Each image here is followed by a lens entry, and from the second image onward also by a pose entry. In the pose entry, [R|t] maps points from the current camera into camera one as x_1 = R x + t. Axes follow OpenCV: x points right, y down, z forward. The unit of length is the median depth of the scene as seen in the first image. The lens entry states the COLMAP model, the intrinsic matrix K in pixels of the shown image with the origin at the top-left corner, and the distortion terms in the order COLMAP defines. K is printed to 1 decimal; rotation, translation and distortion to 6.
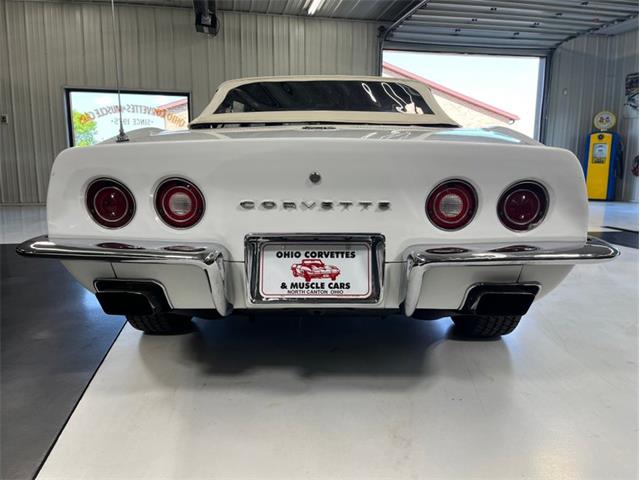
lens RADIAL K [[486.6, 0, 322.7], [0, 486.6, 241.9], [0, 0, 1]] dist [0.060843, -0.078579]
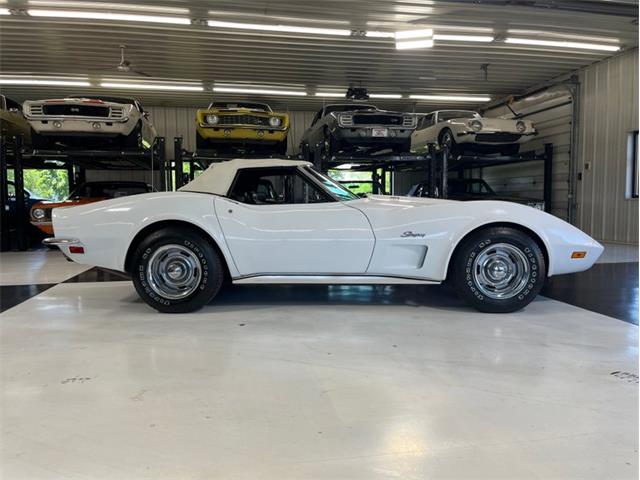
lens RADIAL K [[486.6, 0, 322.1], [0, 486.6, 242.7], [0, 0, 1]] dist [0.060843, -0.078579]
pose [[-0.007937, 0.078381, -0.996892, 3.420654], [-0.148818, 0.985729, 0.078688, -0.438148], [0.988833, 0.148980, 0.003841, 2.541800]]
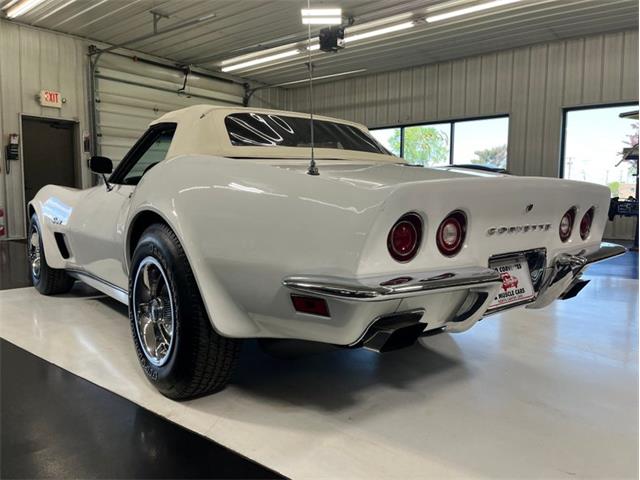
lens RADIAL K [[486.6, 0, 316.7], [0, 486.6, 243.9], [0, 0, 1]] dist [0.060843, -0.078579]
pose [[0.773147, -0.069466, 0.630411, -1.165776], [0.102468, 0.994606, -0.016072, -0.066198], [-0.625895, 0.077023, 0.776095, 0.326265]]
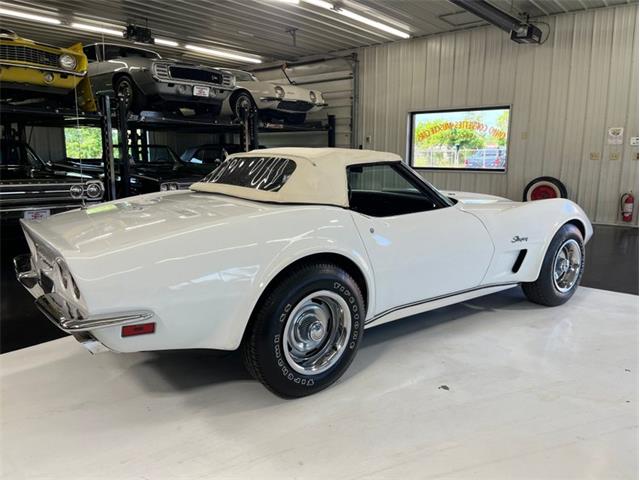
lens RADIAL K [[486.6, 0, 323.1], [0, 486.6, 240.4], [0, 0, 1]] dist [0.060843, -0.078579]
pose [[0.624553, 0.134666, -0.769284, 1.990556], [-0.123848, 0.989635, 0.072692, -0.395990], [0.771100, 0.049874, 0.634758, 0.585832]]
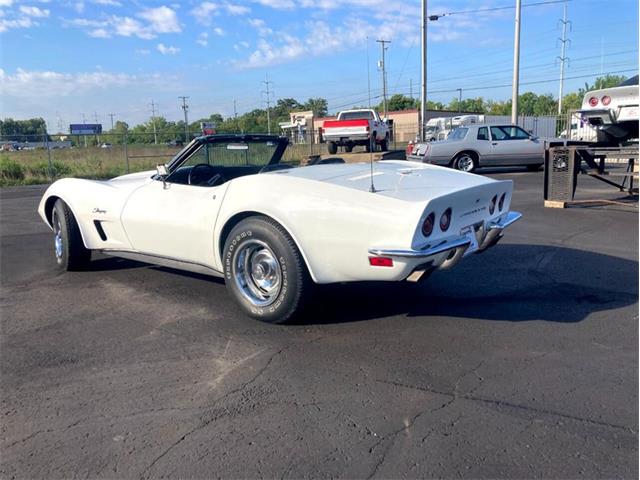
lens RADIAL K [[486.6, 0, 322.3], [0, 486.6, 237.2], [0, 0, 1]] dist [0.060843, -0.078579]
pose [[0.632126, -0.167196, 0.756613, -2.140413], [0.157192, 0.983810, 0.086073, -0.255840], [-0.758754, 0.064525, 0.648173, 0.035738]]
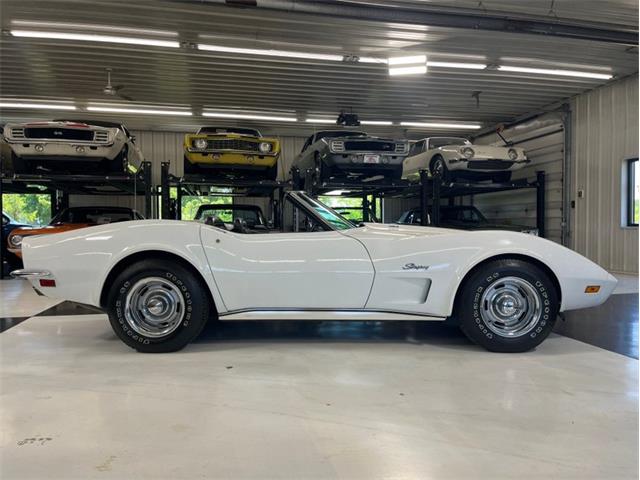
lens RADIAL K [[486.6, 0, 320.6], [0, 486.6, 241.6], [0, 0, 1]] dist [0.060843, -0.078579]
pose [[0.013823, 0.024583, -0.999602, 3.205812], [-0.152815, 0.988006, 0.022184, -0.454331], [0.988158, 0.152447, 0.017414, 2.496679]]
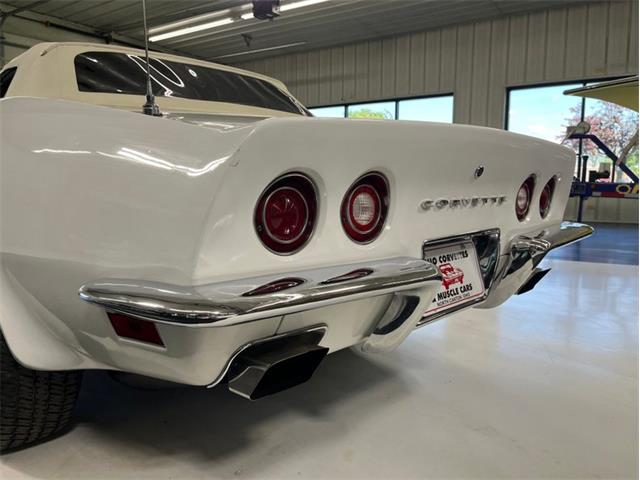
lens RADIAL K [[505.1, 0, 310.3], [0, 505.1, 240.6], [0, 0, 1]] dist [0.034983, -0.043680]
pose [[0.707905, -0.094905, 0.699903, -0.842133], [0.115965, 0.993101, 0.017371, -0.051811], [-0.696723, 0.068867, 0.714027, 0.504782]]
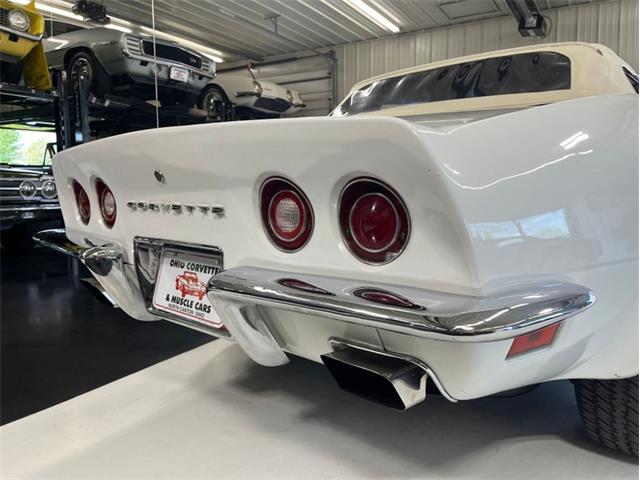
lens RADIAL K [[486.6, 0, 326.1], [0, 486.6, 244.2], [0, 0, 1]] dist [0.060843, -0.078579]
pose [[0.746200, 0.076454, -0.661317, 0.723626], [-0.096961, 0.995272, 0.005656, -0.041270], [0.658623, 0.059901, 0.750085, 0.506237]]
